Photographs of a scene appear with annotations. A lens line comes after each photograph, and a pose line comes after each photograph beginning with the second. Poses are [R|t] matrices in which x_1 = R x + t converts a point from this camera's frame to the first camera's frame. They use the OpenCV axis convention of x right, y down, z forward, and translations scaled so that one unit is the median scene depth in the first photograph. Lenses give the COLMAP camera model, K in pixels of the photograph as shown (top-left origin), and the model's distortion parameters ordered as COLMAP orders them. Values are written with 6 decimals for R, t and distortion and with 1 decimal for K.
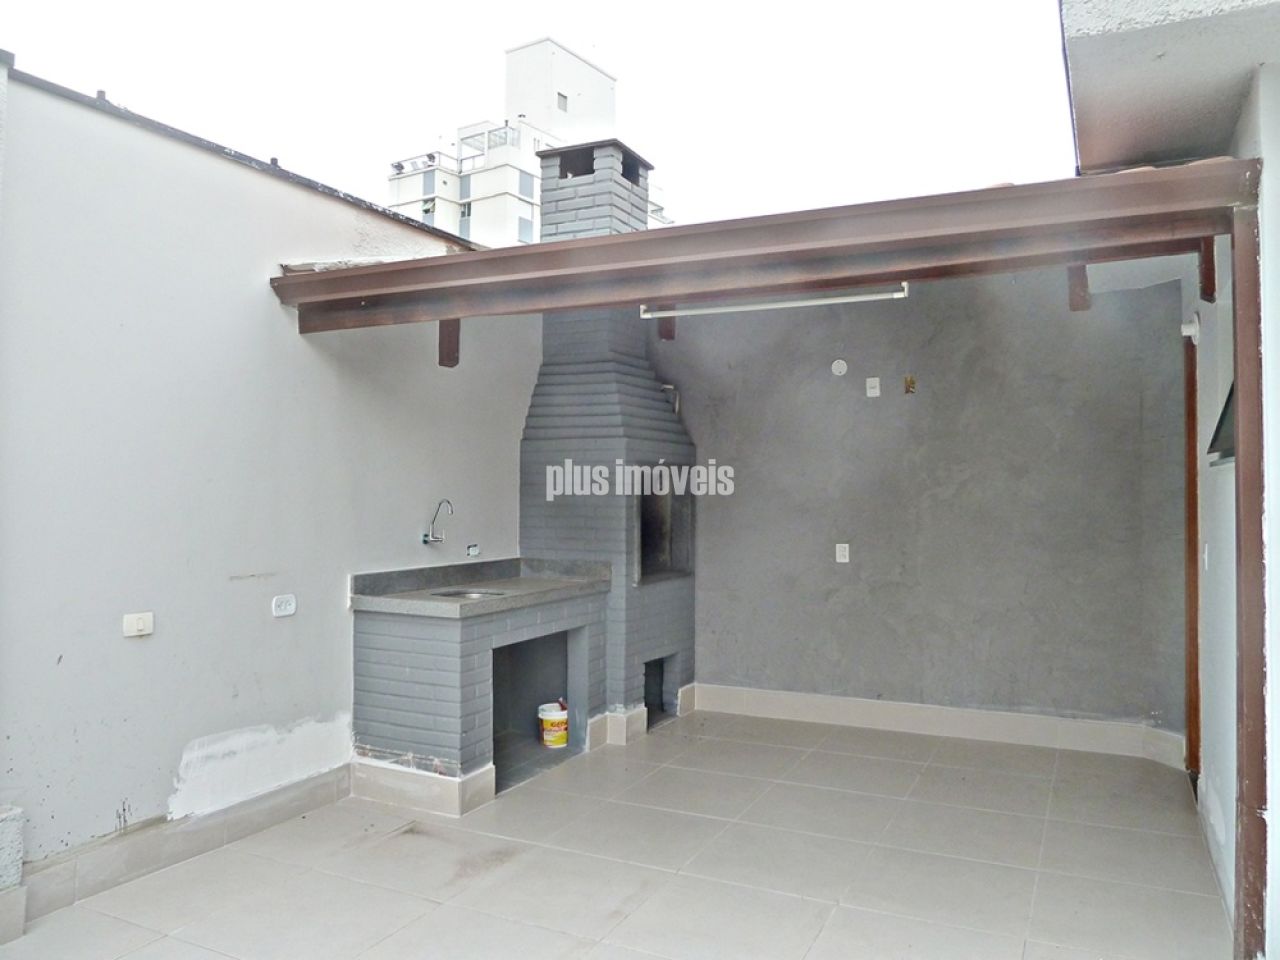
lens RADIAL K [[950.0, 0, 648.2], [0, 950.0, 471.7], [0, 0, 1]] dist [-0.021295, -0.004929]
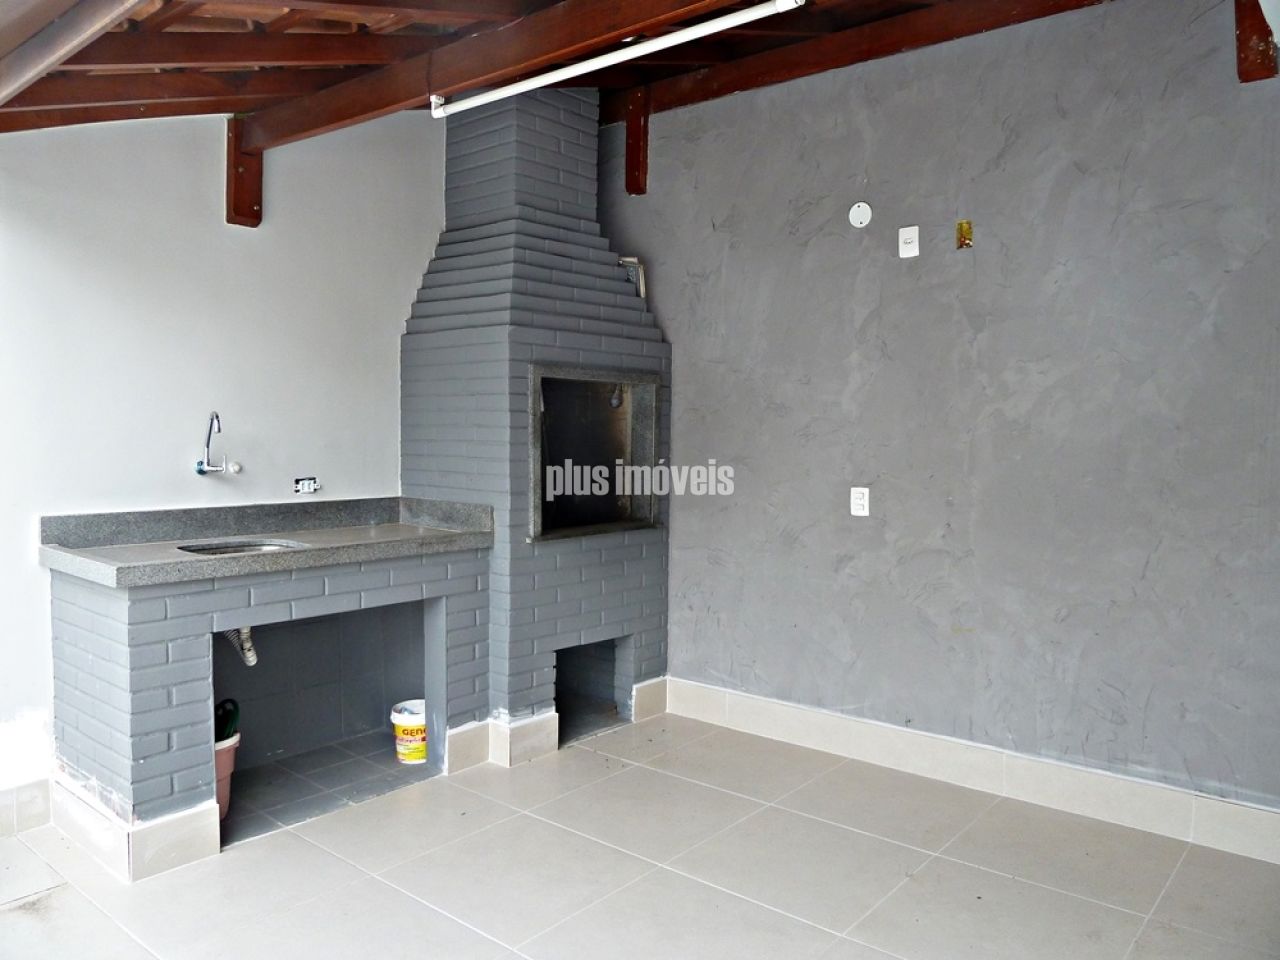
lens RADIAL K [[971.3, 0, 630.8], [0, 971.3, 466.7], [0, 0, 1]] dist [-0.021704, 0.003686]
pose [[0.970381, 0.016435, -0.241018, 0.224199], [-0.001505, 0.998075, 0.061998, 0.021690], [0.241573, -0.059799, 0.968538, 0.332157]]
